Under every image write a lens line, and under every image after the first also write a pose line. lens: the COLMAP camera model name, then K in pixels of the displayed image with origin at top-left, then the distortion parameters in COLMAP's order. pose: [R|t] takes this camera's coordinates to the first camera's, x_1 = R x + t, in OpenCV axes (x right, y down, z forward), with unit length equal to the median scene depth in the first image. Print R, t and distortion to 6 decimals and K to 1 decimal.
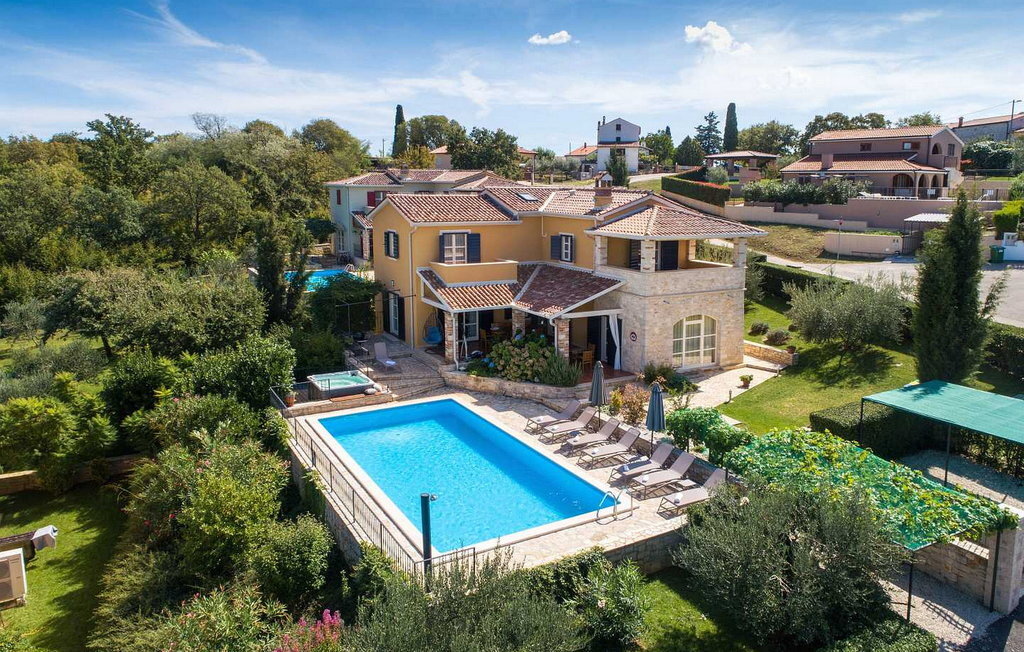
lens RADIAL K [[697.4, 0, 508.6], [0, 697.4, 313.7], [0, 0, 1]] dist [0.003255, 0.003500]
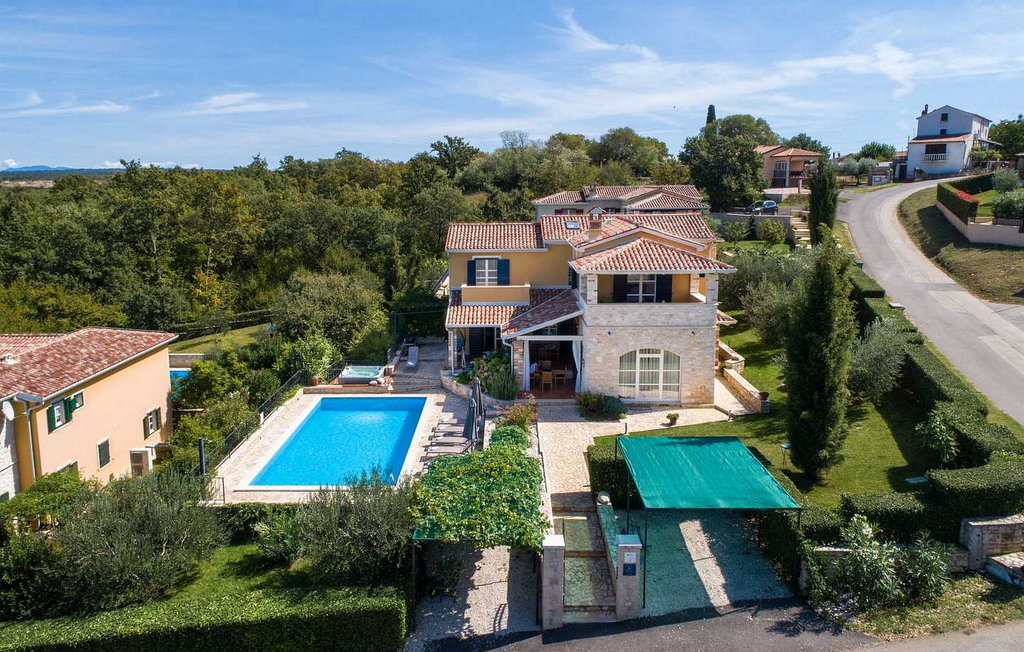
lens RADIAL K [[764.3, 0, 512.0], [0, 764.3, 326.0], [0, 0, 1]] dist [0.002820, 0.005763]
pose [[0.839317, 0.078906, -0.537886, 0.230140], [-0.073439, 0.996798, 0.031633, -0.016936], [0.538659, 0.012951, 0.842424, -0.013598]]
